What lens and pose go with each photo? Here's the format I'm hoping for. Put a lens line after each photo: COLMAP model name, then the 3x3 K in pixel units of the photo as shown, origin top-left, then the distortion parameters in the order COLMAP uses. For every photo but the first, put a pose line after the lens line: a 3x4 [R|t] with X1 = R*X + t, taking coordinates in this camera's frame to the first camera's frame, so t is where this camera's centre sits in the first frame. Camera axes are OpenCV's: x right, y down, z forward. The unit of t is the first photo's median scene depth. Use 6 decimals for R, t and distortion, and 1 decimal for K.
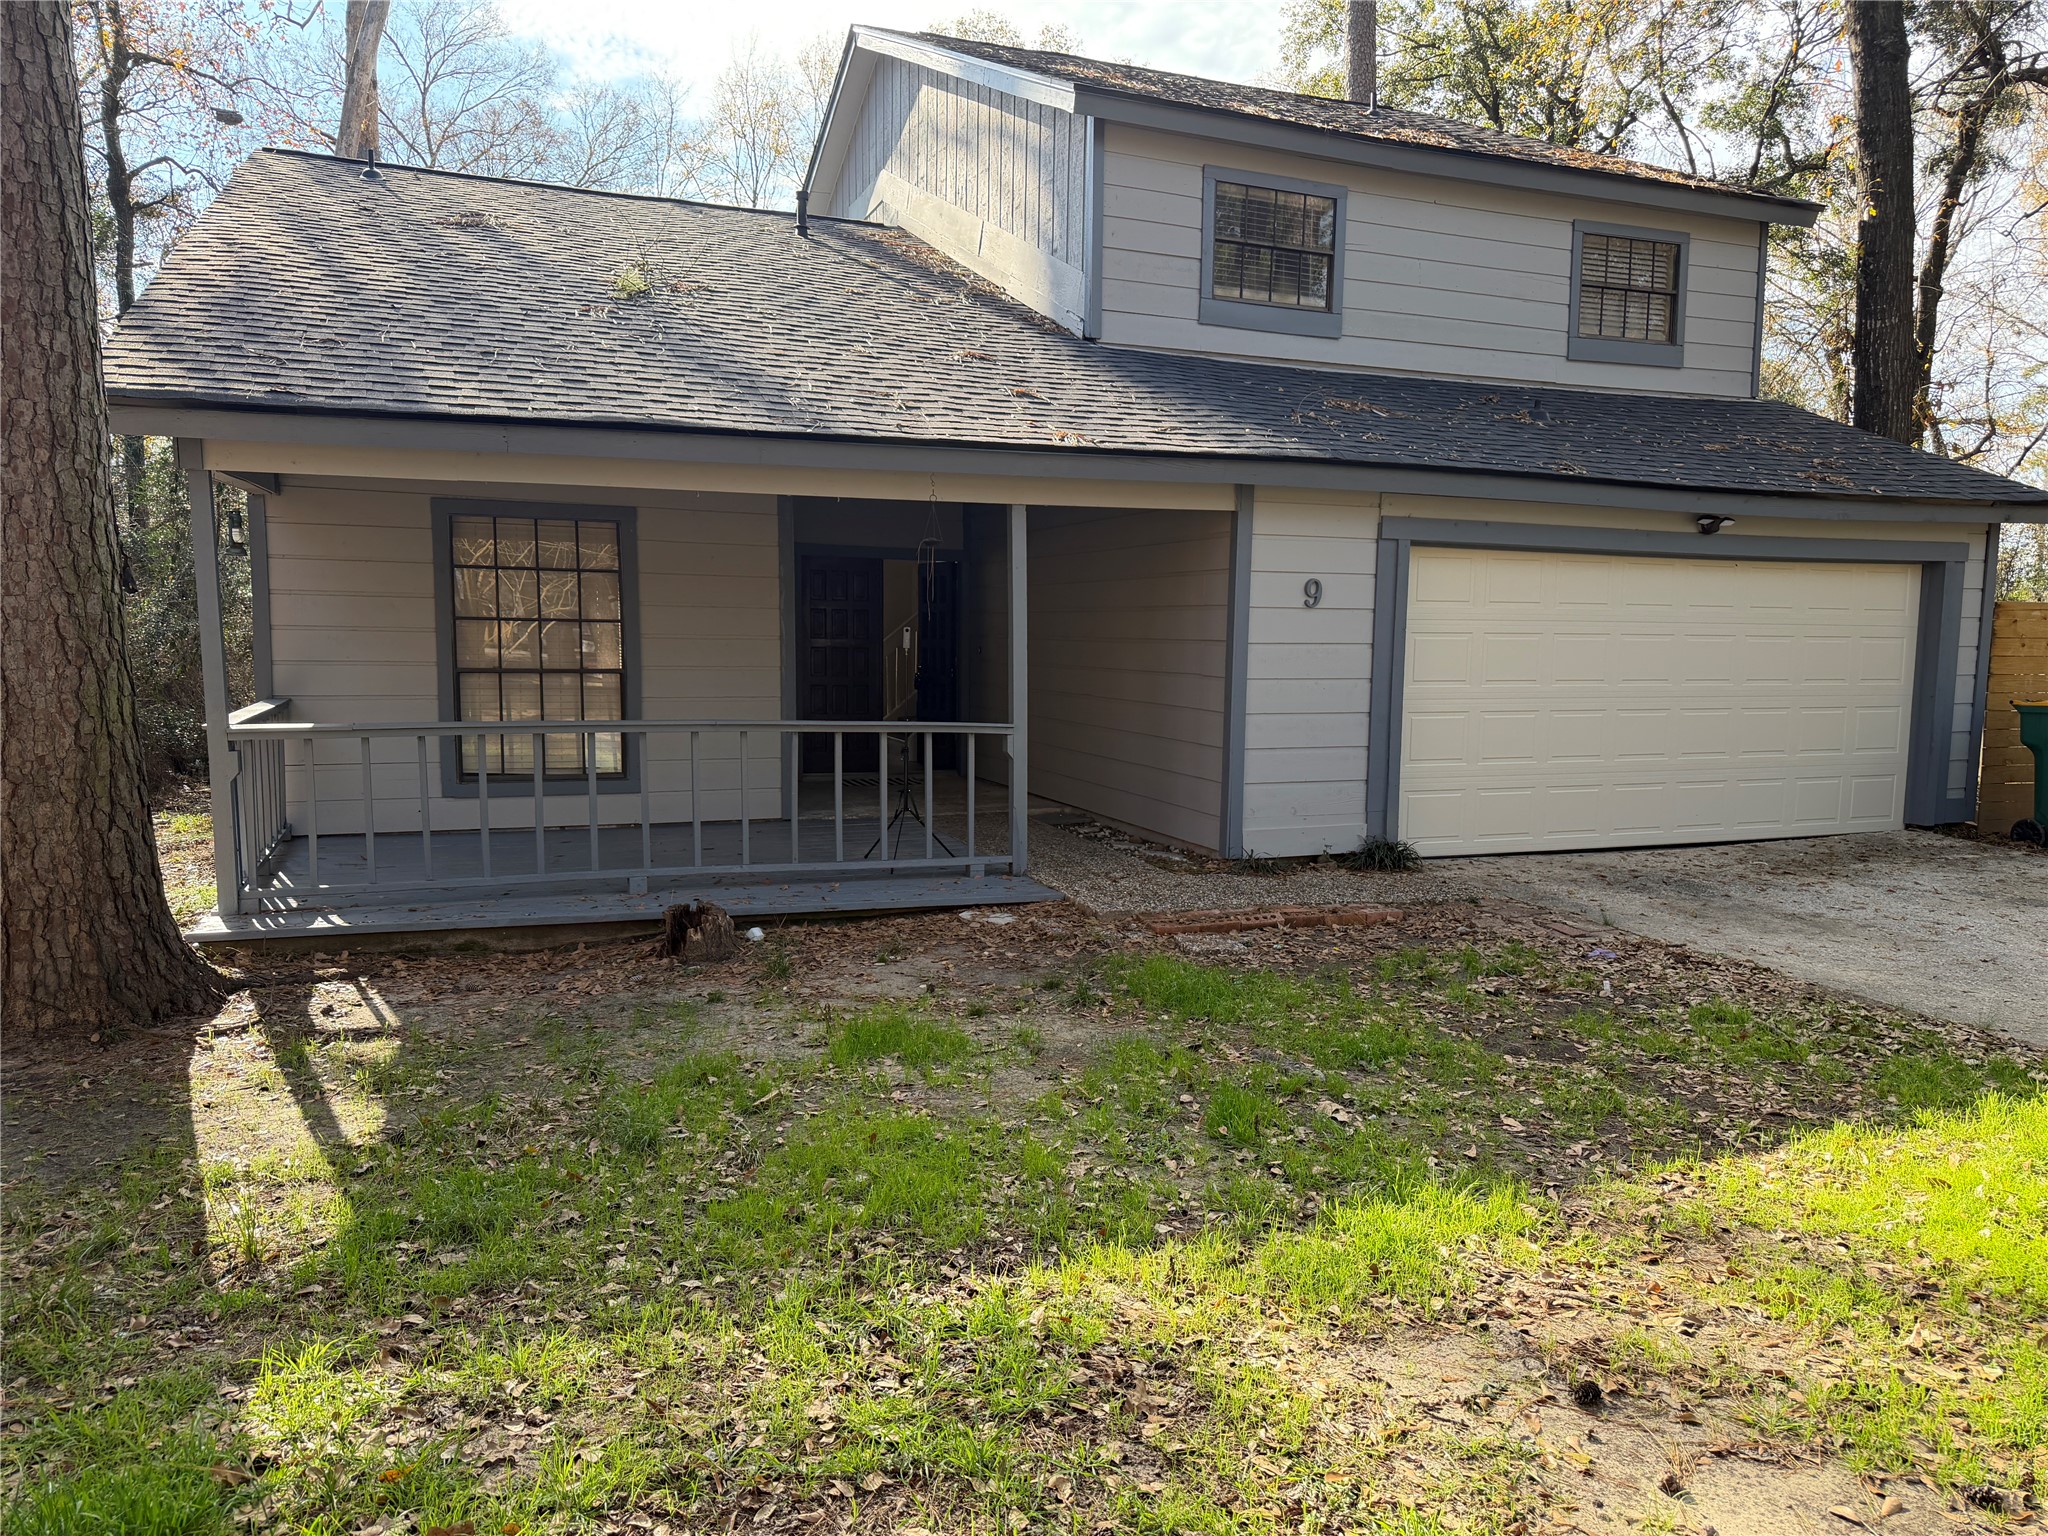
lens RADIAL K [[1425.2, 0, 1032.5], [0, 1425.2, 776.3], [0, 0, 1]] dist [0.060468, -0.081375]
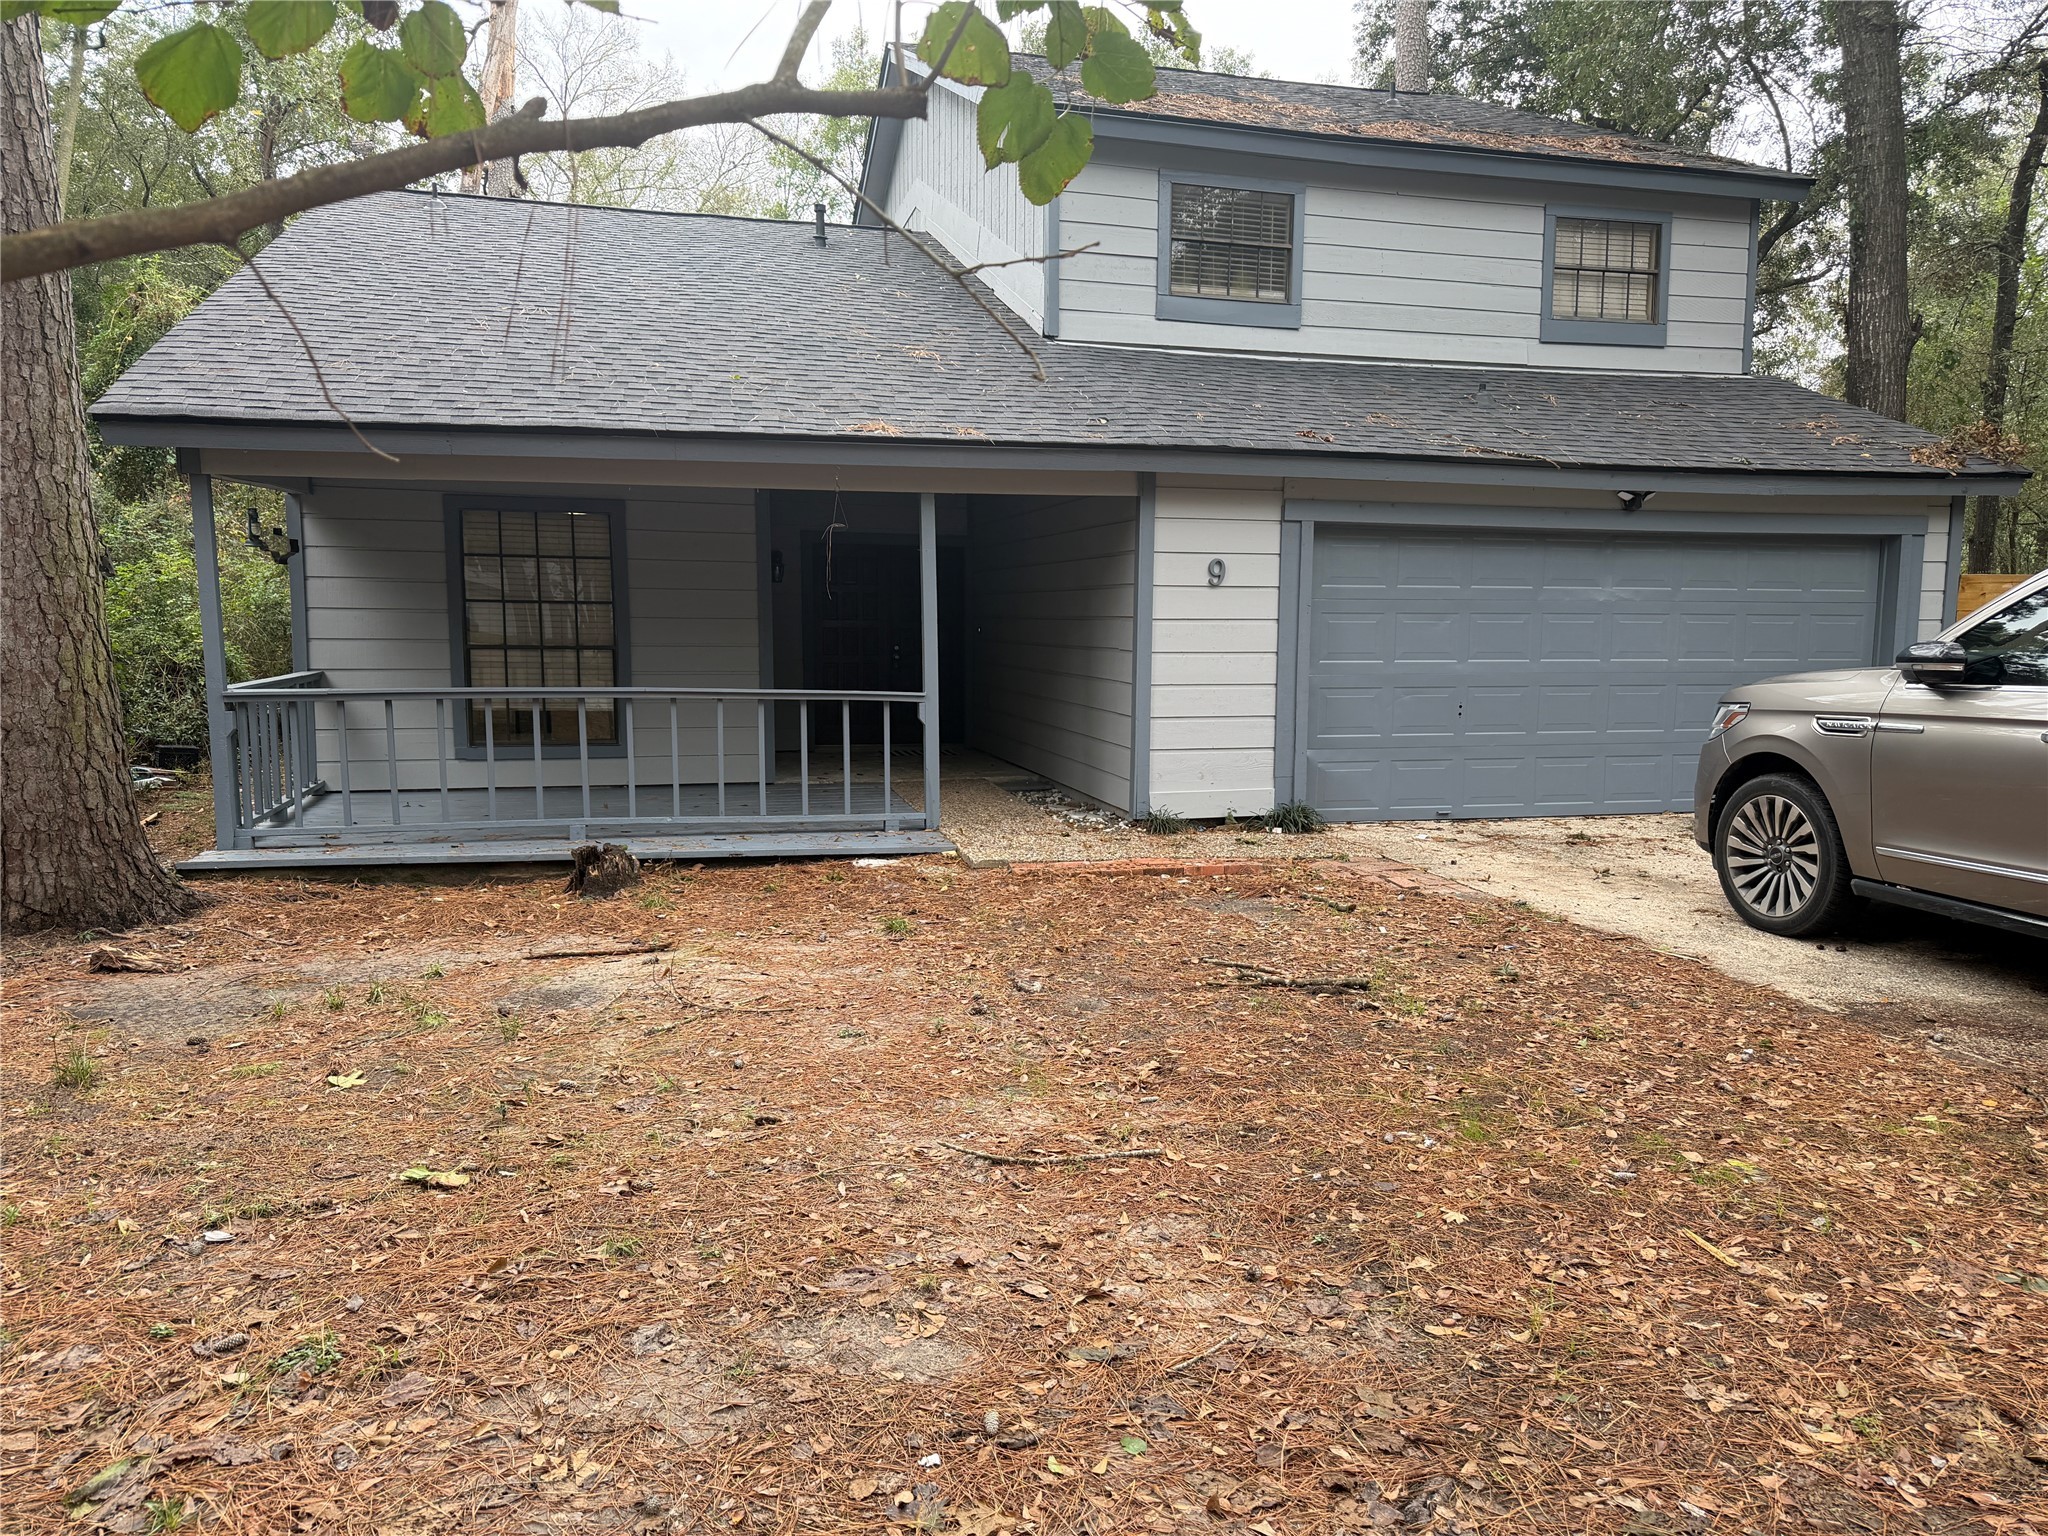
lens RADIAL K [[1417.9, 0, 1024.0], [0, 1417.9, 768.0], [0, 0, 1]] dist [0.082354, -0.104957]
pose [[0.993333, 0.007837, -0.115014, 0.190609], [-0.007394, 0.999964, 0.004273, 0.015955], [0.115044, -0.003394, 0.993355, -0.081785]]
